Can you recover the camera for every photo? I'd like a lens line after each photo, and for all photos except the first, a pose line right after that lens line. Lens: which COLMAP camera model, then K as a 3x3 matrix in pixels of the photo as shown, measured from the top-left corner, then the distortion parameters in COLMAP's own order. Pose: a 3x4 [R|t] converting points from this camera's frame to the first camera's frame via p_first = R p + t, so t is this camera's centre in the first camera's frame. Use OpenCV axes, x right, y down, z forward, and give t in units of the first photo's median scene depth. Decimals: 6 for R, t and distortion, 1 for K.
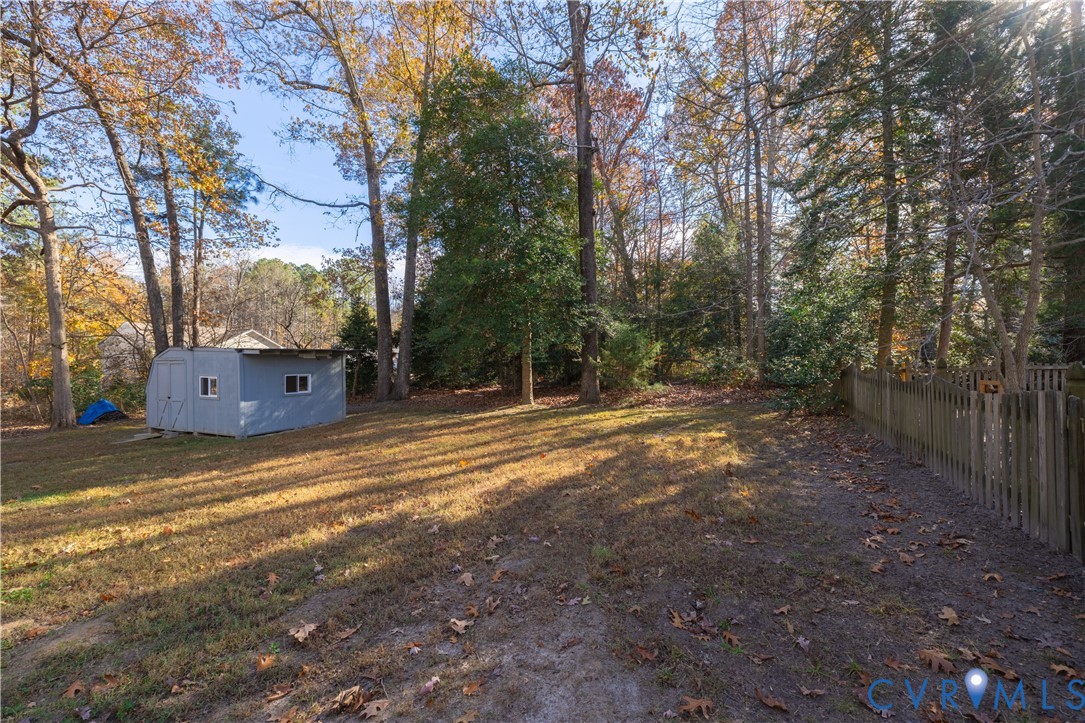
lens RADIAL K [[452.0, 0, 543.2], [0, 452.0, 356.1], [0, 0, 1]] dist [-0.000302, -0.000226]
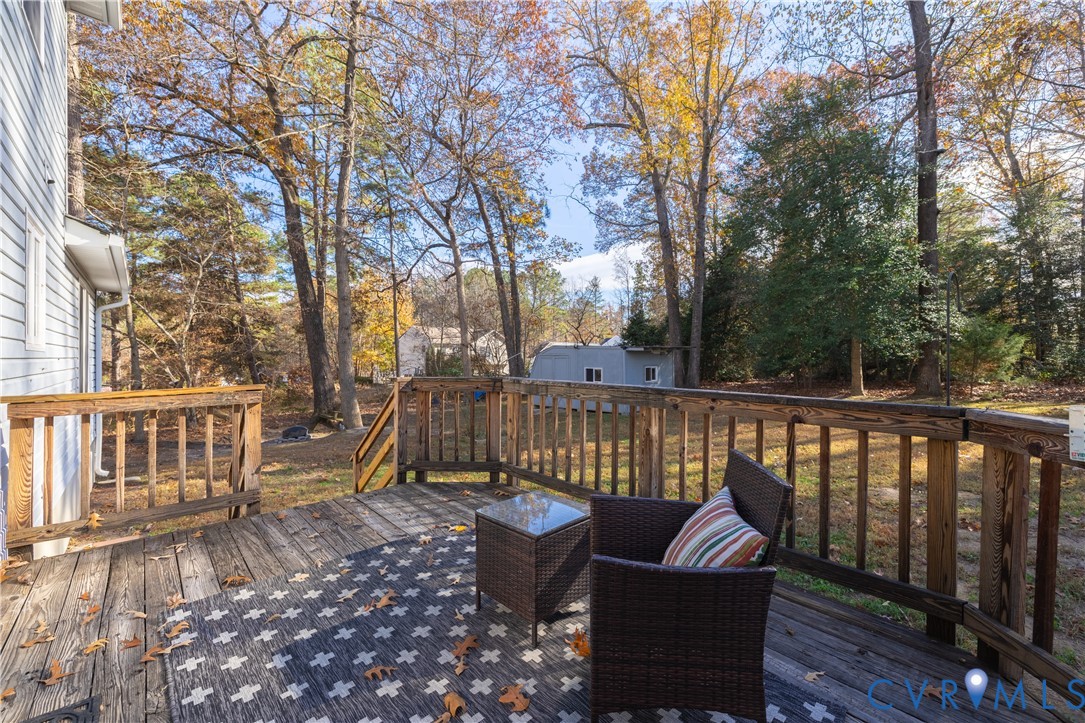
lens RADIAL K [[452.0, 0, 543.2], [0, 452.0, 356.1], [0, 0, 1]] dist [-0.000302, -0.000226]
pose [[0.943576, -0.000470, -0.331157, -0.387671], [0.006070, 0.999856, 0.015875, -0.009714], [0.331101, -0.016989, 0.943442, -0.280038]]
